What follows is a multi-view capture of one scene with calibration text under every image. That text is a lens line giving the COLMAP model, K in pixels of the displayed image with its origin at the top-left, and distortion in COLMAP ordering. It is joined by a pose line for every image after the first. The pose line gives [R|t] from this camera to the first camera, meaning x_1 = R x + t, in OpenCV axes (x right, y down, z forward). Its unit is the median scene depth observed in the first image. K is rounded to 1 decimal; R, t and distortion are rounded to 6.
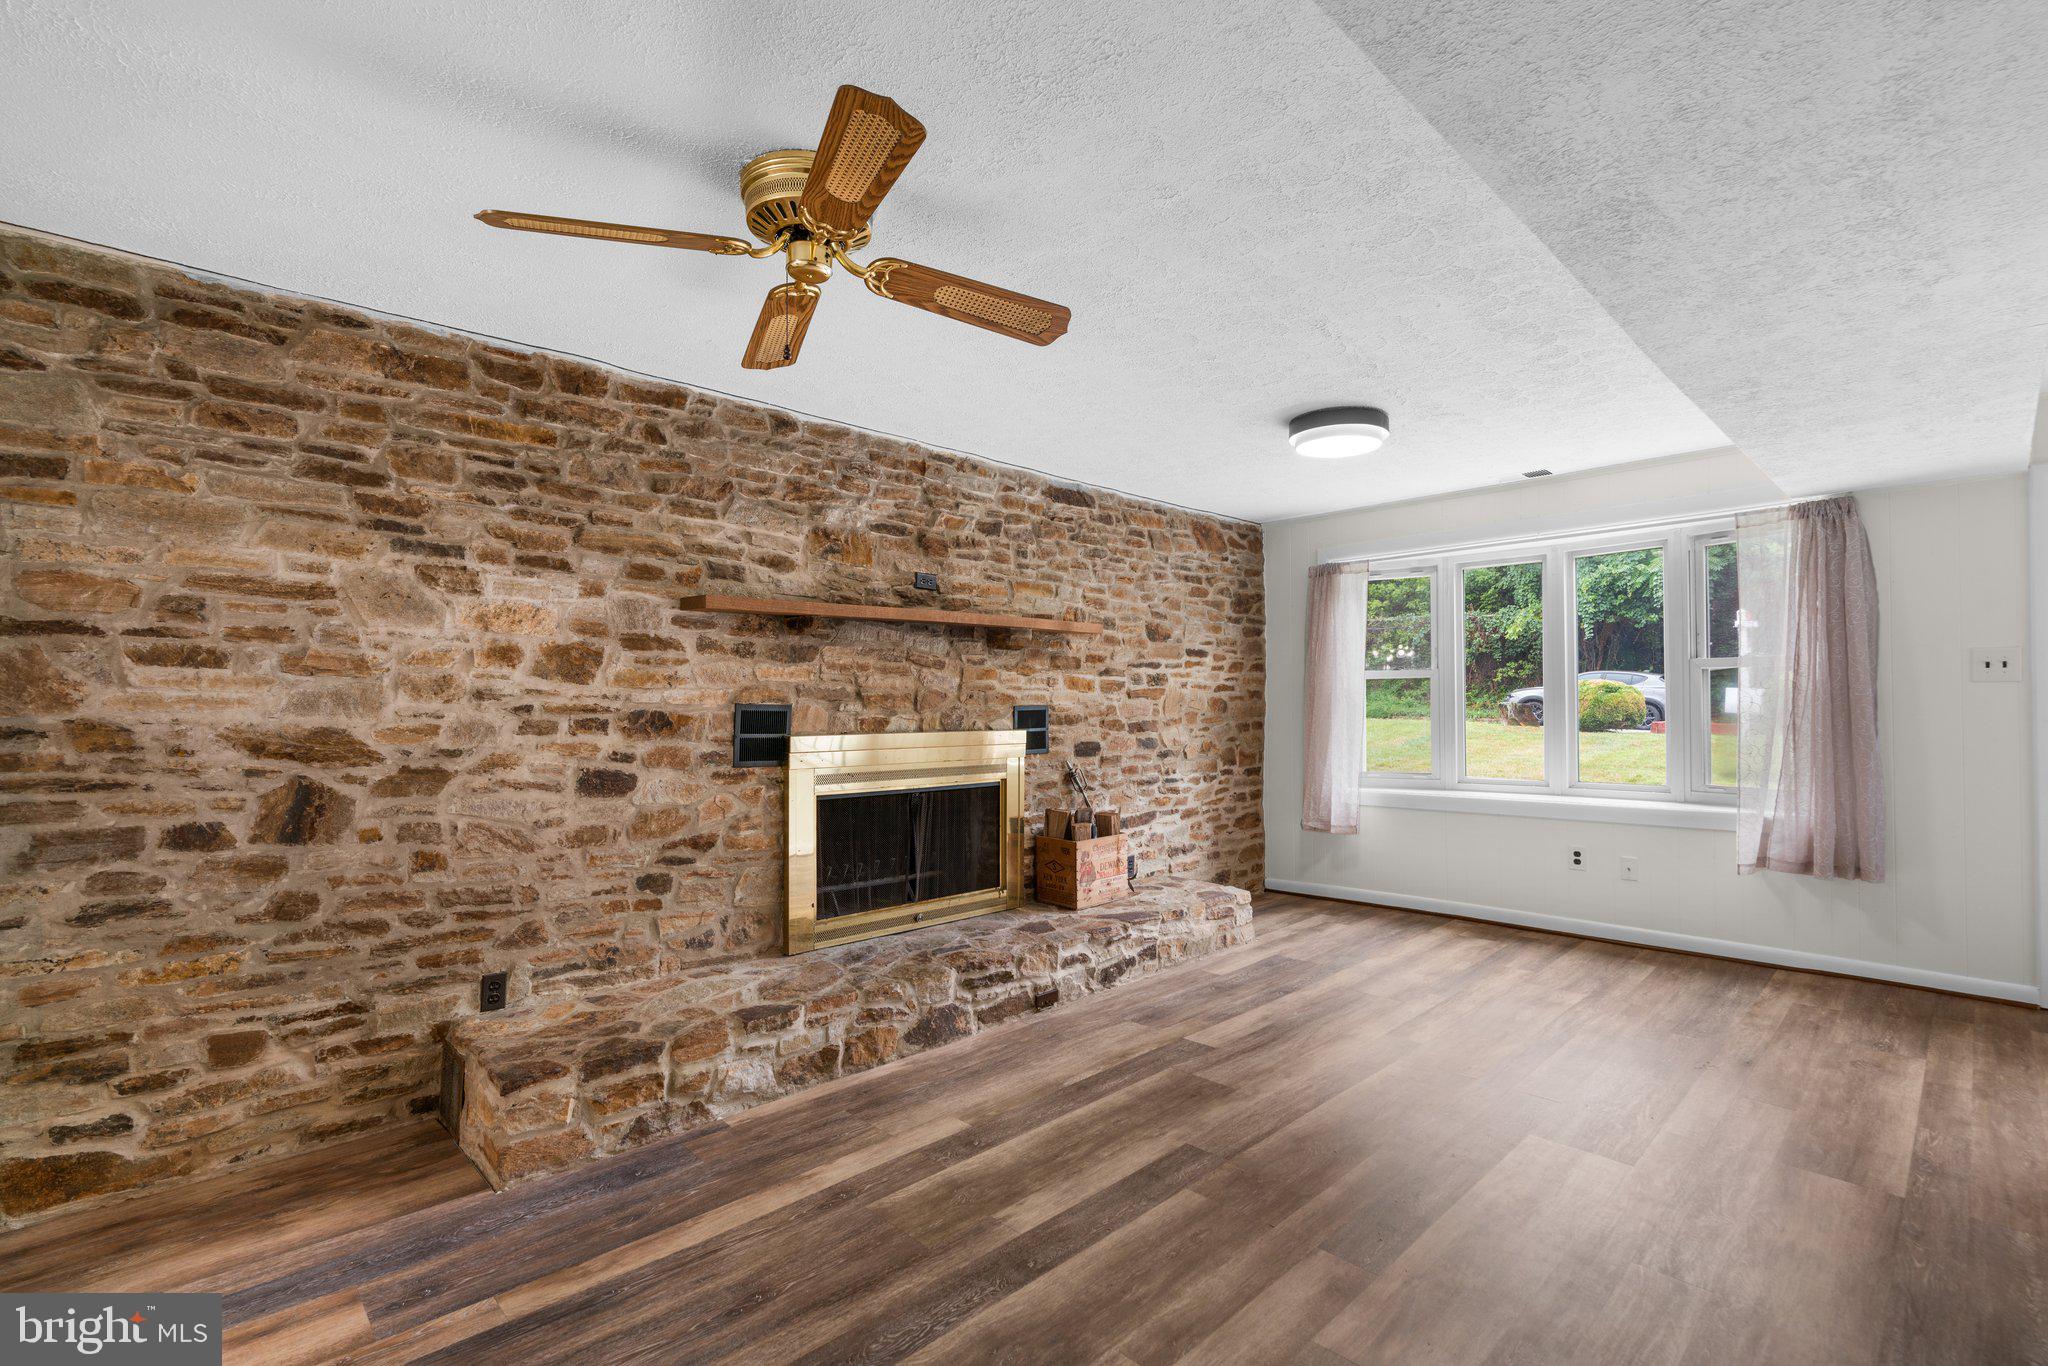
lens RADIAL K [[929.4, 0, 1036.5], [0, 929.4, 691.0], [0, 0, 1]] dist [-0.007372, 0.003045]
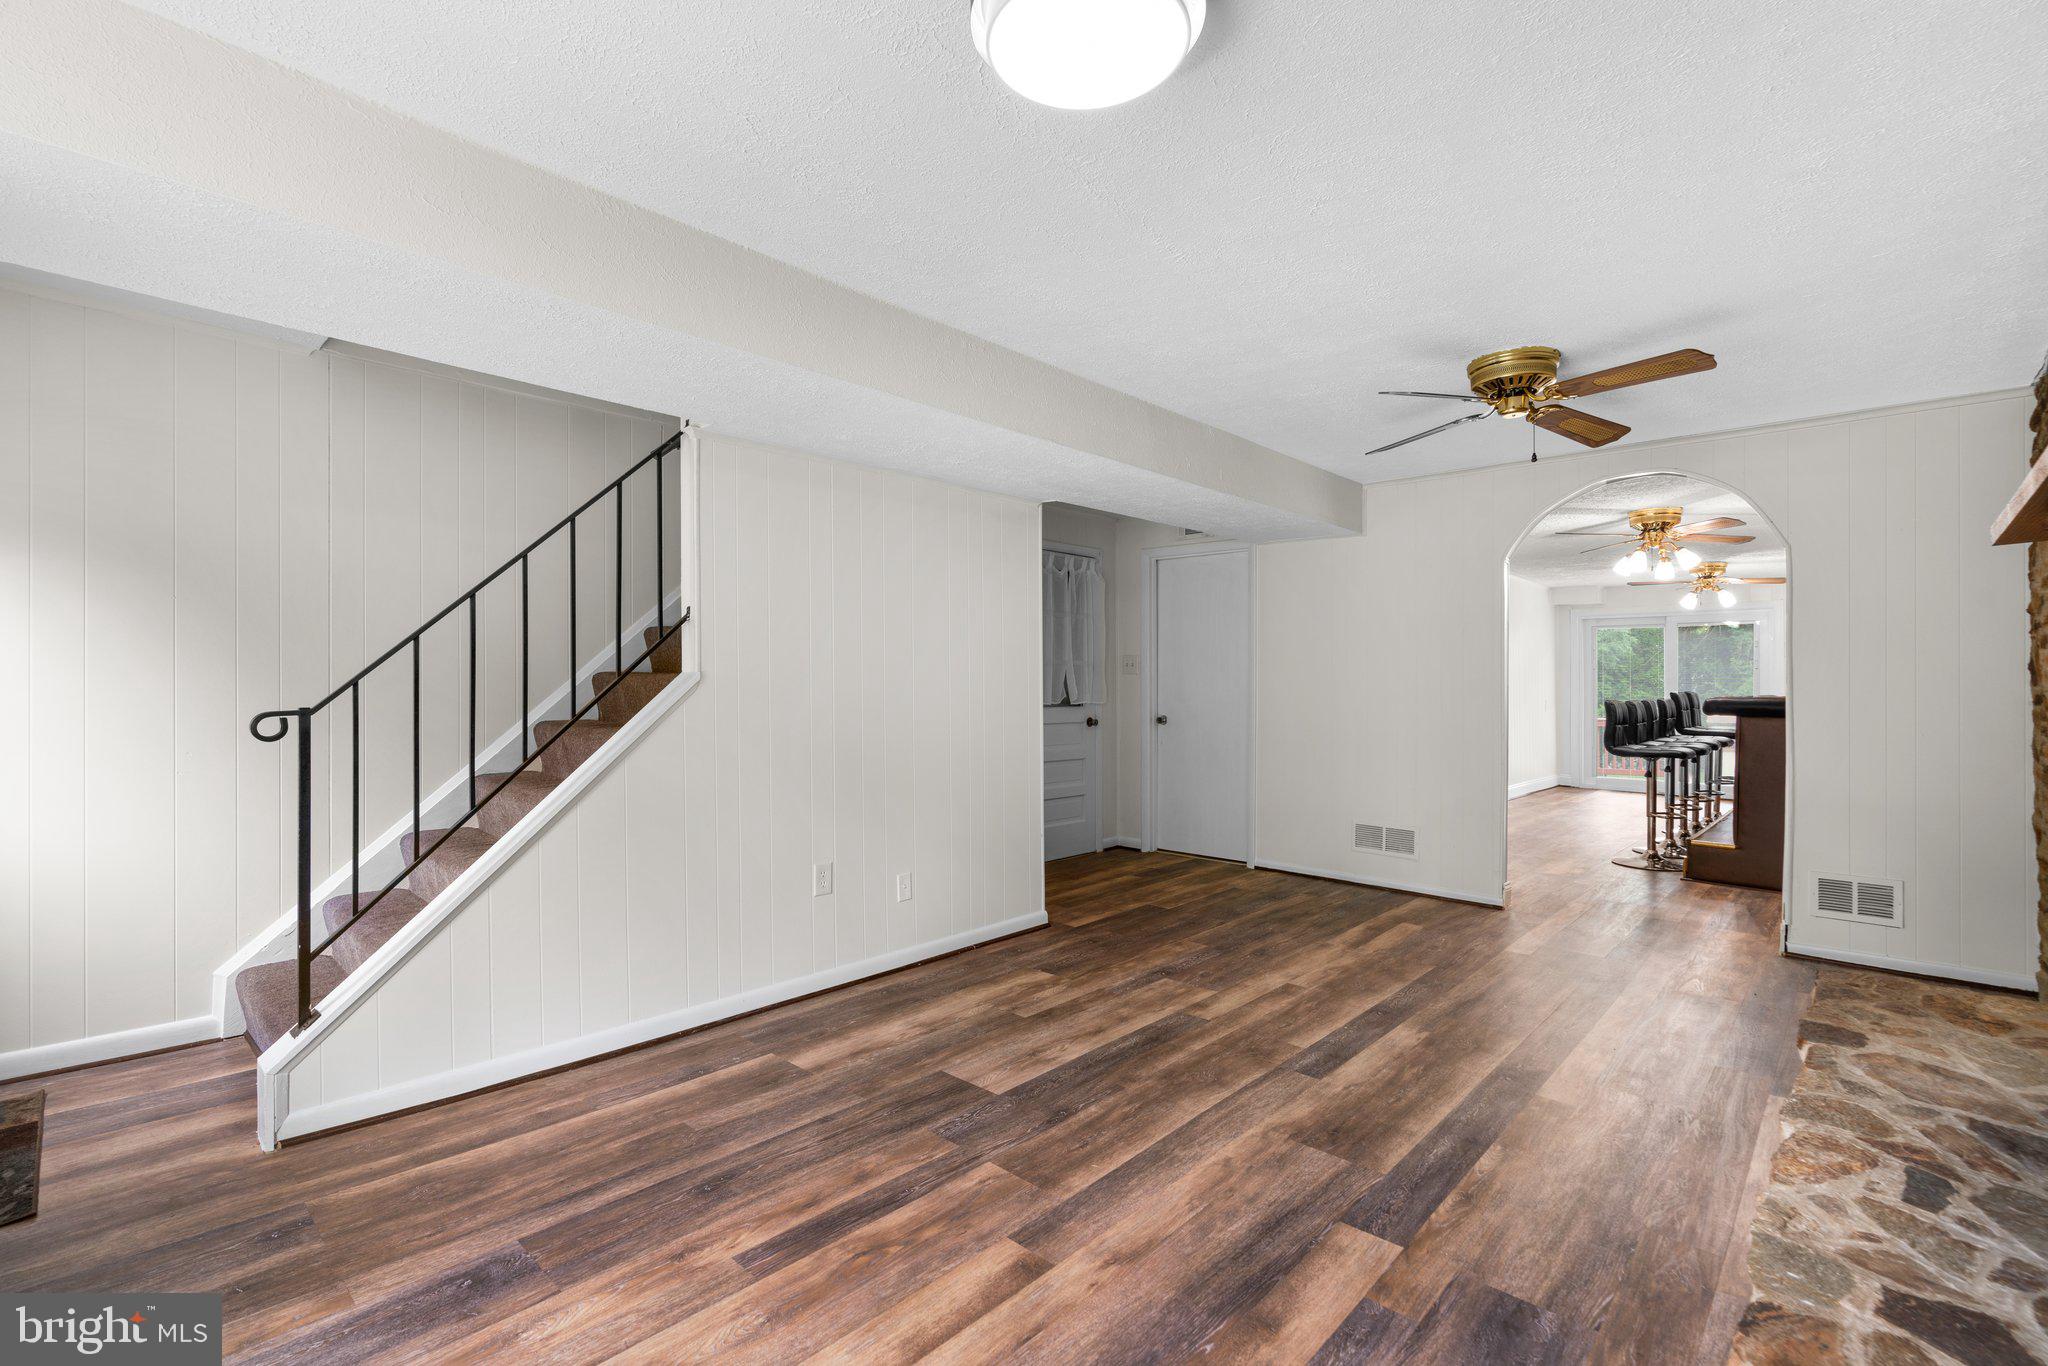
lens RADIAL K [[929.4, 0, 1026.5], [0, 929.4, 684.2], [0, 0, 1]] dist [-0.007372, 0.003045]
pose [[-0.998901, 0.004097, -0.046693, 0.393513], [0.004825, 0.999868, -0.015494, 0.025032], [0.046624, -0.015702, -0.998789, 1.475258]]
